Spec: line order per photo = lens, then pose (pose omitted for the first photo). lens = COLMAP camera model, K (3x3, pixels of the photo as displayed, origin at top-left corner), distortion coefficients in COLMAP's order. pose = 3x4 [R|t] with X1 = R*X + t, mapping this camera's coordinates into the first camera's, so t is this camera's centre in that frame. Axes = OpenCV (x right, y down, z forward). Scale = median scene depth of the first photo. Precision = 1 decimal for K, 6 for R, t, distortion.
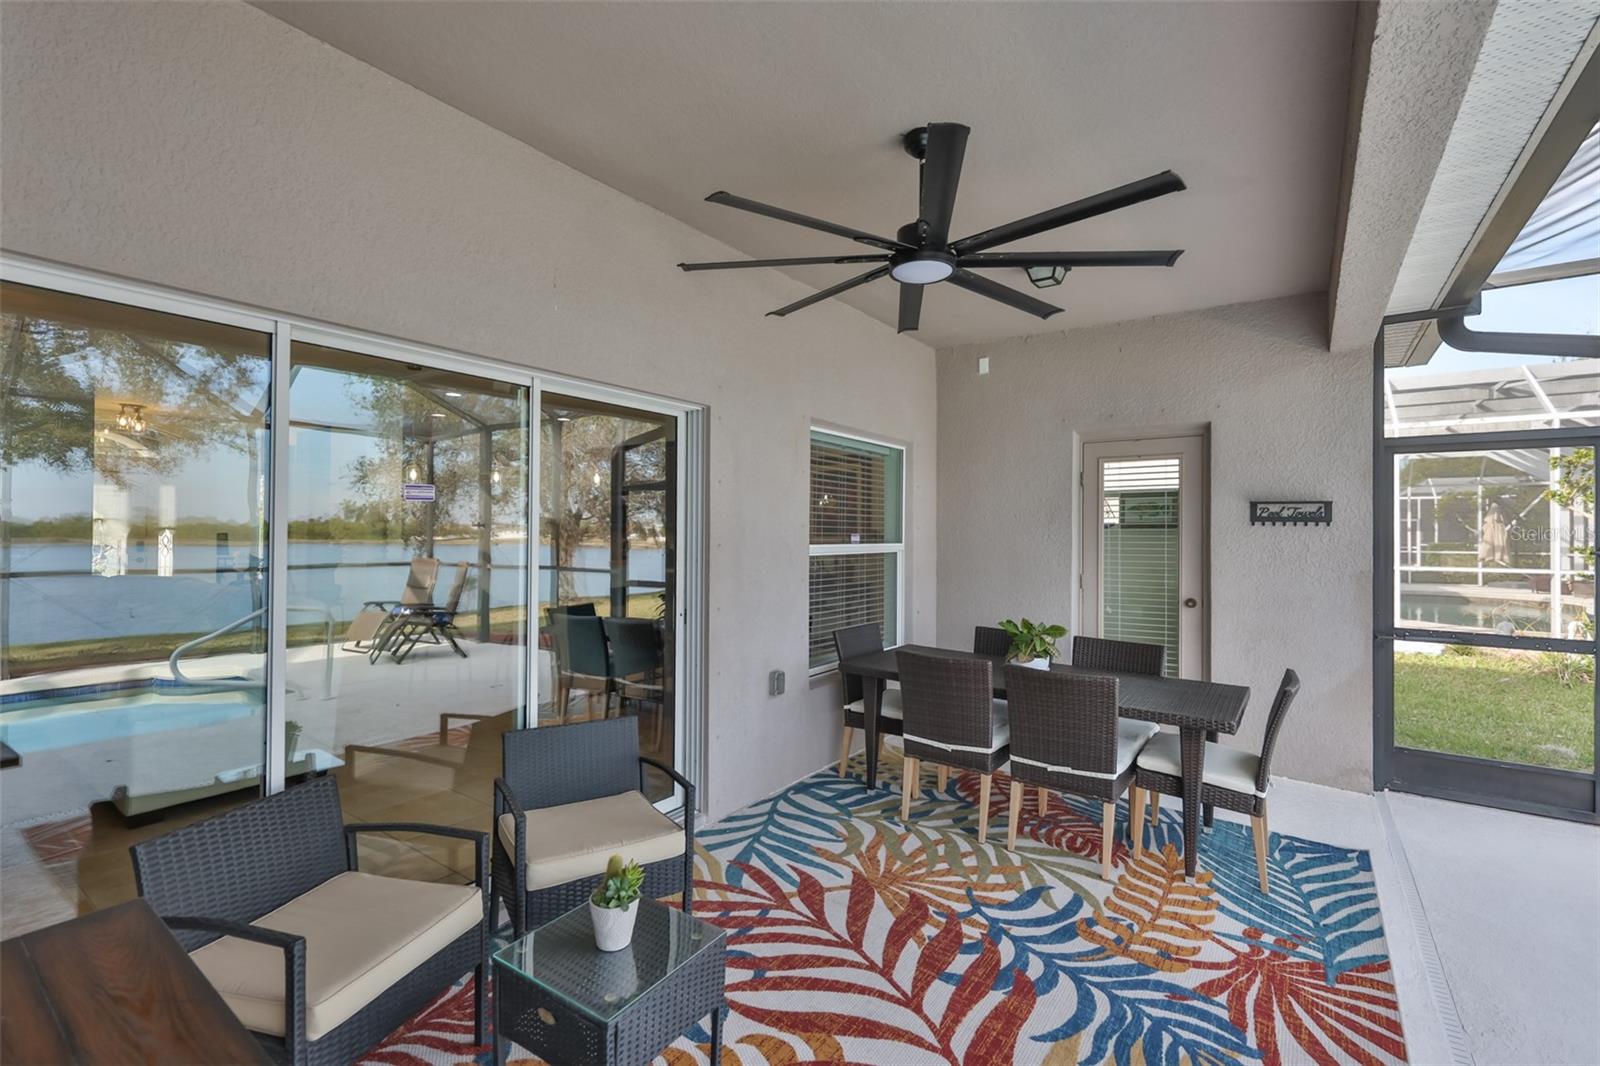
lens RADIAL K [[687.6, 0, 801.1], [0, 687.6, 534.5], [0, 0, 1]] dist [-0.003351, -0.001648]
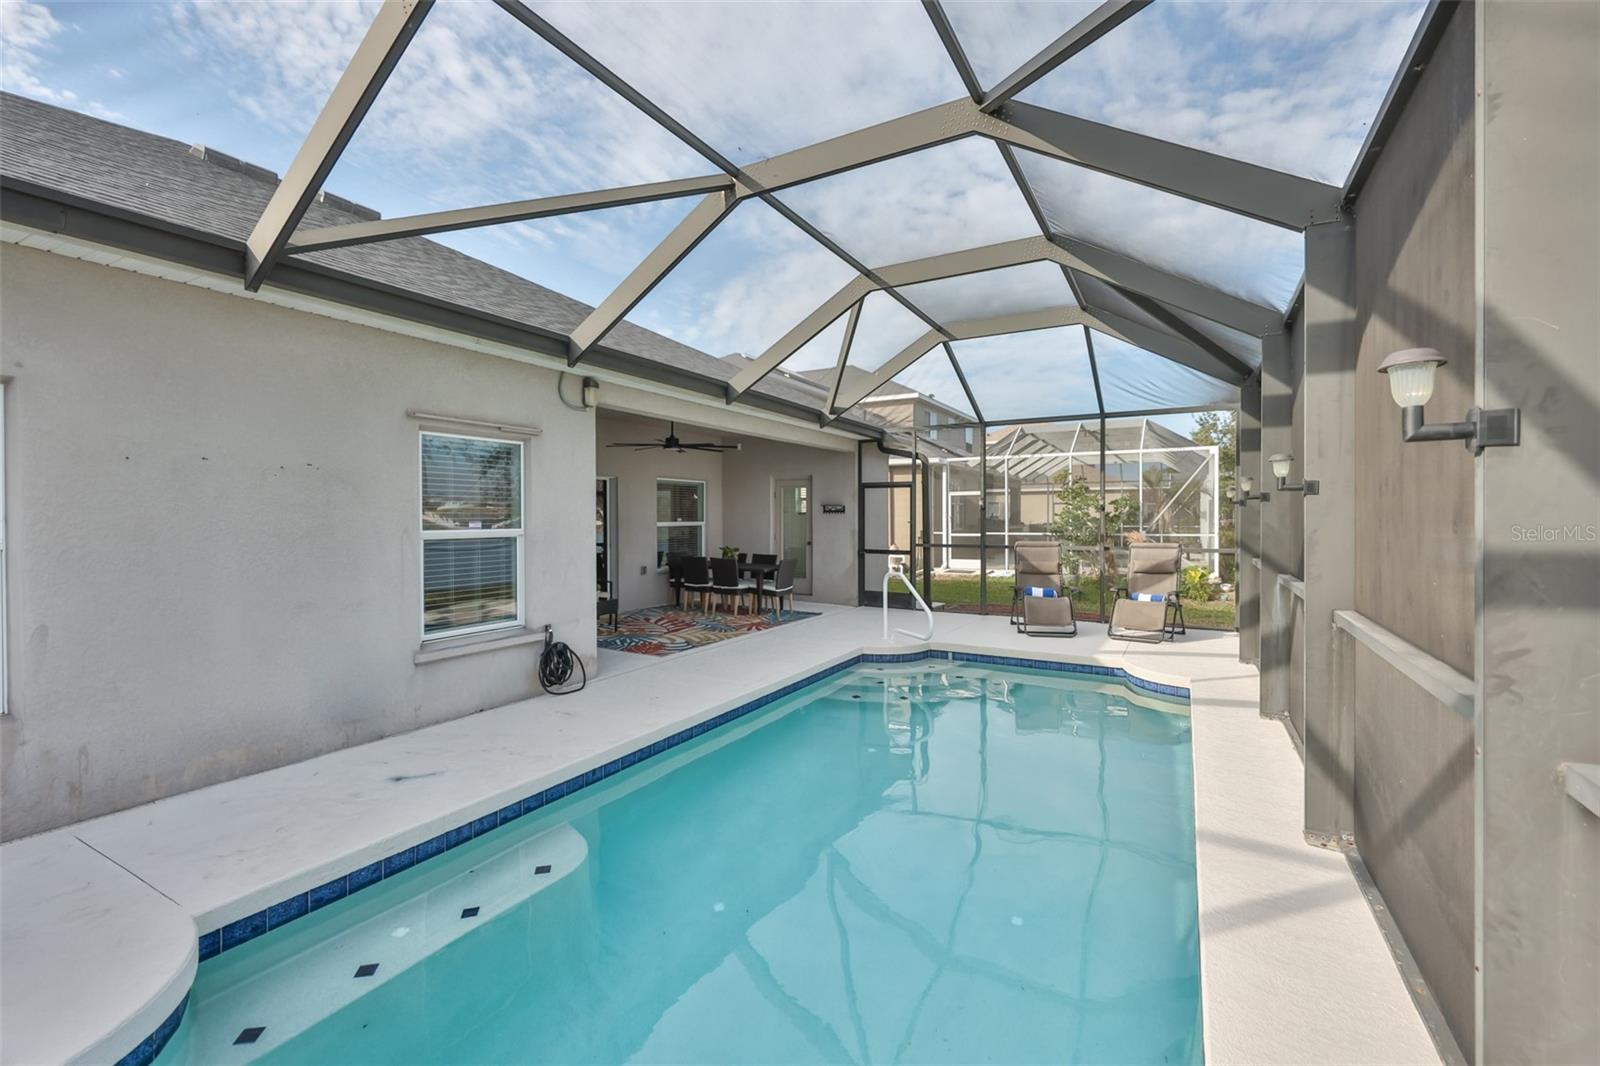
lens RADIAL K [[687.6, 0, 810.4], [0, 687.6, 524.6], [0, 0, 1]] dist [-0.003351, -0.001648]
pose [[0.994784, -0.007937, 0.101697, 0.336261], [0.006468, 0.999870, 0.014757, -0.011977], [-0.101801, -0.014022, 0.994706, -1.766677]]
